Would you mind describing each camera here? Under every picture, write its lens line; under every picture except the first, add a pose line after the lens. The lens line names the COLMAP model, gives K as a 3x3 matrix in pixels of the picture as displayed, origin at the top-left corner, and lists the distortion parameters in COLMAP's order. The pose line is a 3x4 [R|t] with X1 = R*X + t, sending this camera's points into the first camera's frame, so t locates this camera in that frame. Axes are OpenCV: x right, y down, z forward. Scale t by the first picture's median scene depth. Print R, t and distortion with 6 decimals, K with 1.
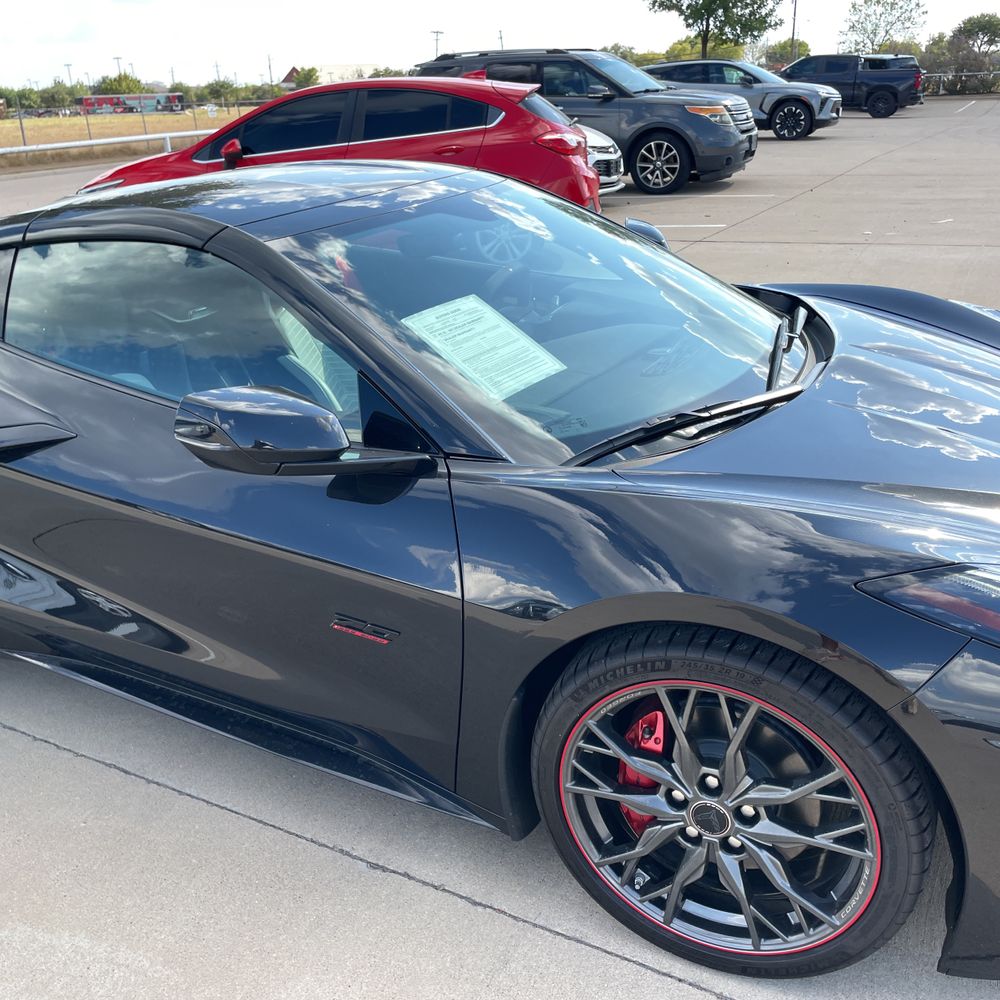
lens RADIAL K [[996.0, 0, 494.6], [0, 996.0, 510.2], [0, 0, 1]] dist [0.078566, -0.115511]
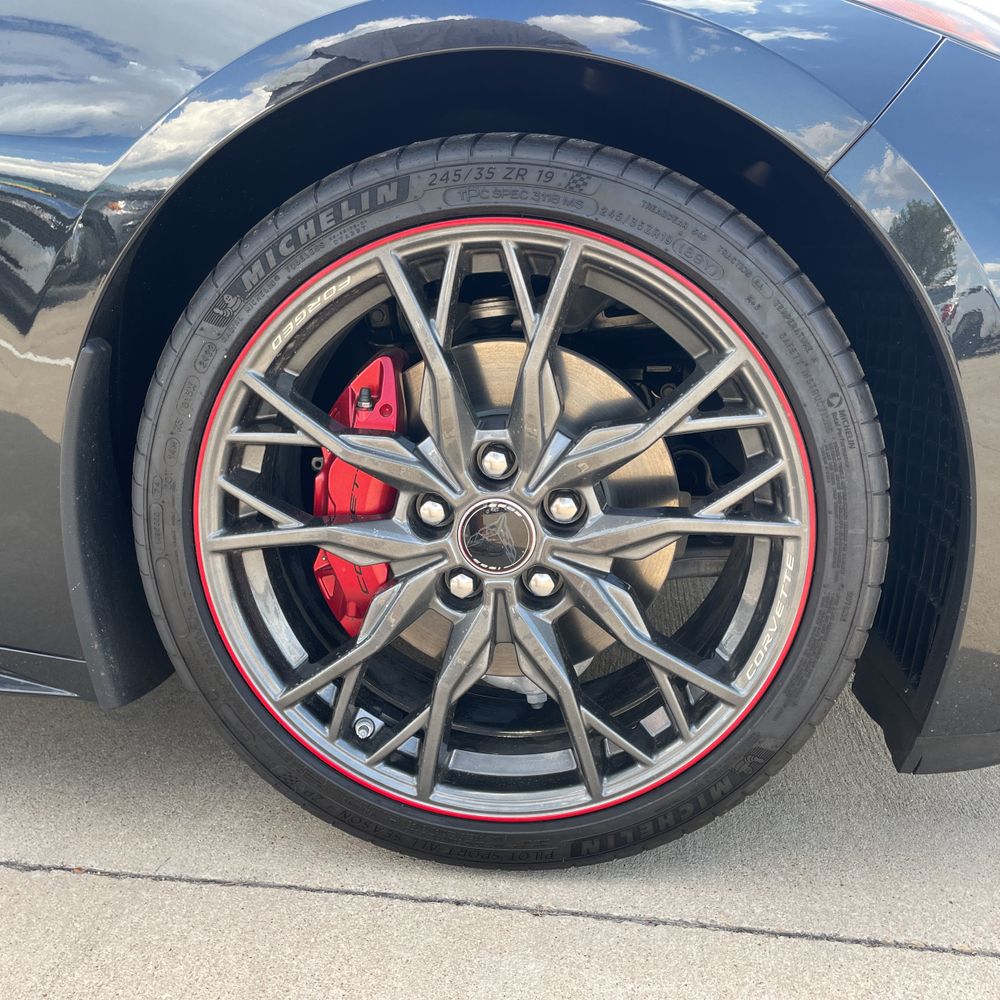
lens RADIAL K [[1010.6, 0, 500.0], [0, 1010.6, 500.0], [0, 0, 1]] dist [0.068926, -0.091178]
pose [[0.937720, -0.034602, 0.345663, 0.034999], [0.095171, 0.982547, -0.159824, 0.369470], [-0.334100, 0.182768, 0.924648, 0.506665]]
